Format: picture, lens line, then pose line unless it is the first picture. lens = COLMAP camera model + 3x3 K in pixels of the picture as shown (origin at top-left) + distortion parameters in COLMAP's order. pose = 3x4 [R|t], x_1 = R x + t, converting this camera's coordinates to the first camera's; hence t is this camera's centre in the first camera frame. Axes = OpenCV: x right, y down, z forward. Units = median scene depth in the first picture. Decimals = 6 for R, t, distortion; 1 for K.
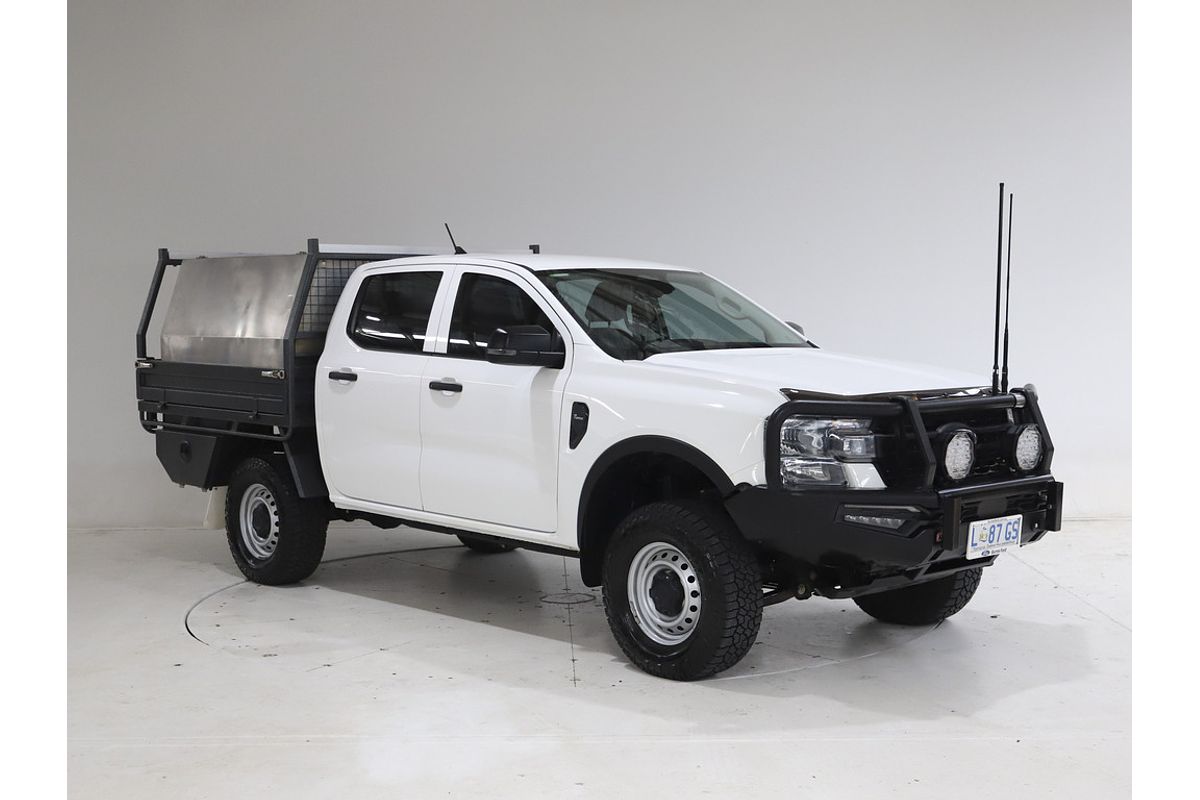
lens RADIAL K [[1454.0, 0, 607.2], [0, 1454.0, 395.9], [0, 0, 1]] dist [0.002383, 0.000000]
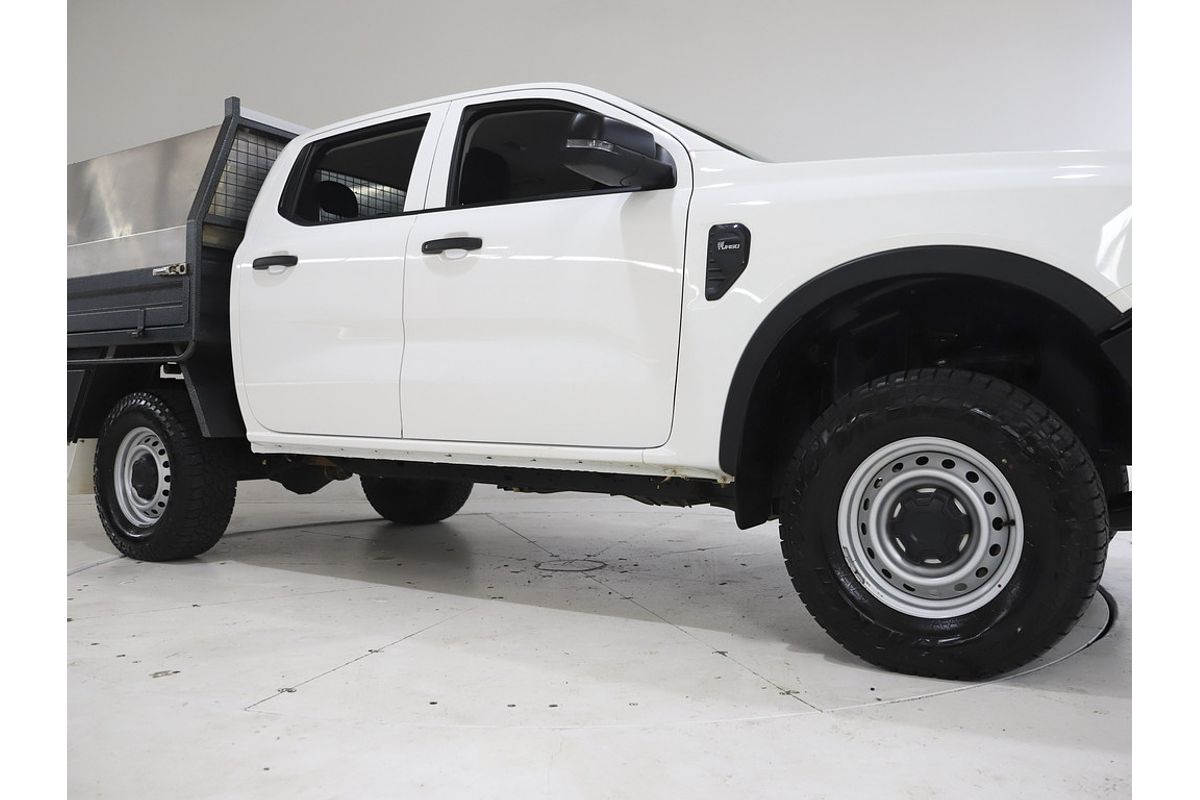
lens RADIAL K [[899.1, 0, 604.1], [0, 899.1, 393.8], [0, 0, 1]] dist [-0.053461, 0.015180]
pose [[0.968785, 0.013879, 0.247515, -0.126293], [0.004288, 0.997344, -0.072711, 0.080782], [-0.247867, 0.071503, 0.966152, 0.513038]]
